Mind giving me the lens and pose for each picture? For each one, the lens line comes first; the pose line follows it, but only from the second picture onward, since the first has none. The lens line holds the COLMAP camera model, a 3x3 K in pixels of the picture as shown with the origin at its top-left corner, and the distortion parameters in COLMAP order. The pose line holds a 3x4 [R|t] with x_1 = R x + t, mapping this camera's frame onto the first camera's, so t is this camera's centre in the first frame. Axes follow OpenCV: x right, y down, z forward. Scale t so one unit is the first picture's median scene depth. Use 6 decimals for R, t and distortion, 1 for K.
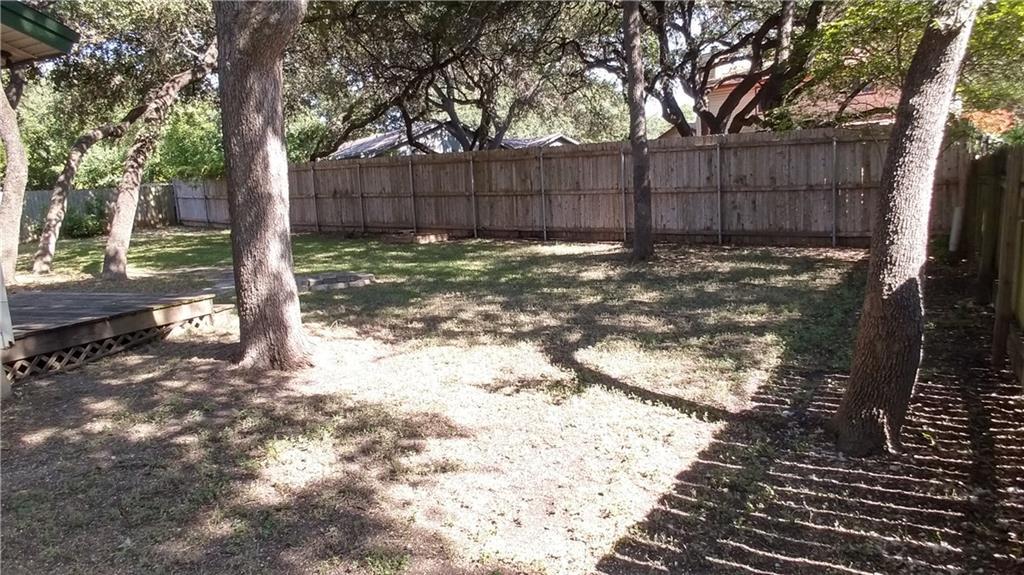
lens RADIAL K [[635.8, 0, 514.6], [0, 635.8, 284.5], [0, 0, 1]] dist [-0.042464, -0.001500]
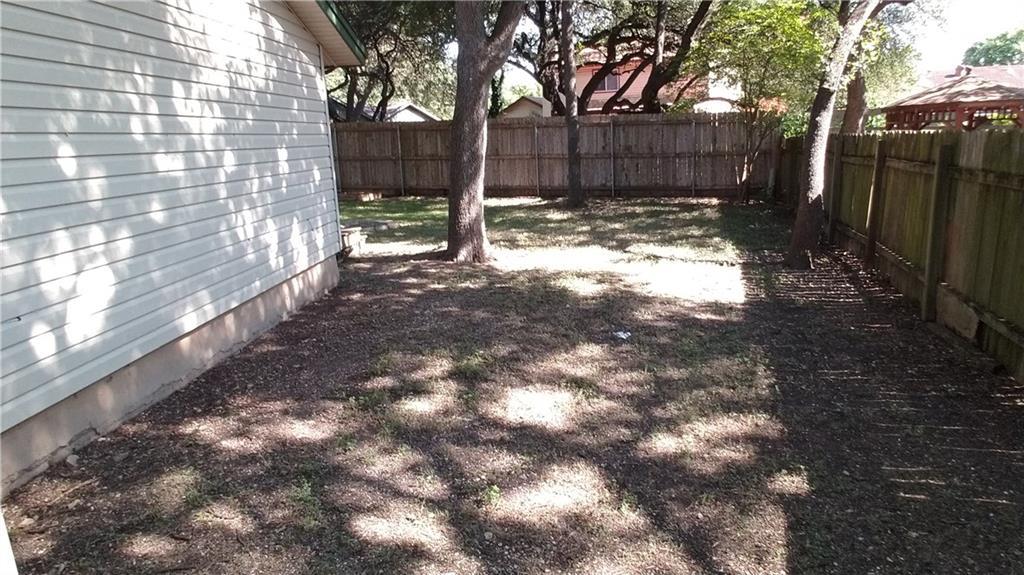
lens RADIAL K [[635.8, 0, 504.0], [0, 635.8, 287.9], [0, 0, 1]] dist [-0.042464, -0.001500]
pose [[0.955801, -0.051667, 0.289440, -0.270496], [0.034909, 0.997417, 0.062768, 0.033695], [-0.291936, -0.049890, 0.955136, -0.212623]]
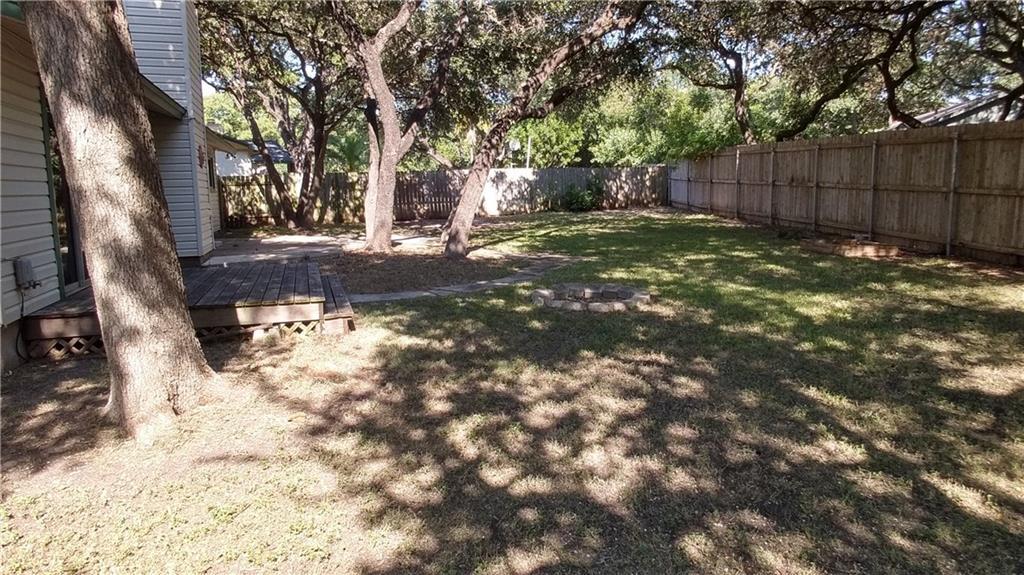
lens RADIAL K [[635.8, 0, 514.6], [0, 635.8, 265.6], [0, 0, 1]] dist [-0.042464, -0.001500]
pose [[0.656711, 0.130025, -0.742849, 0.144659], [-0.131292, 0.989694, 0.057164, -0.050155], [0.742626, 0.059990, 0.667015, 0.281324]]
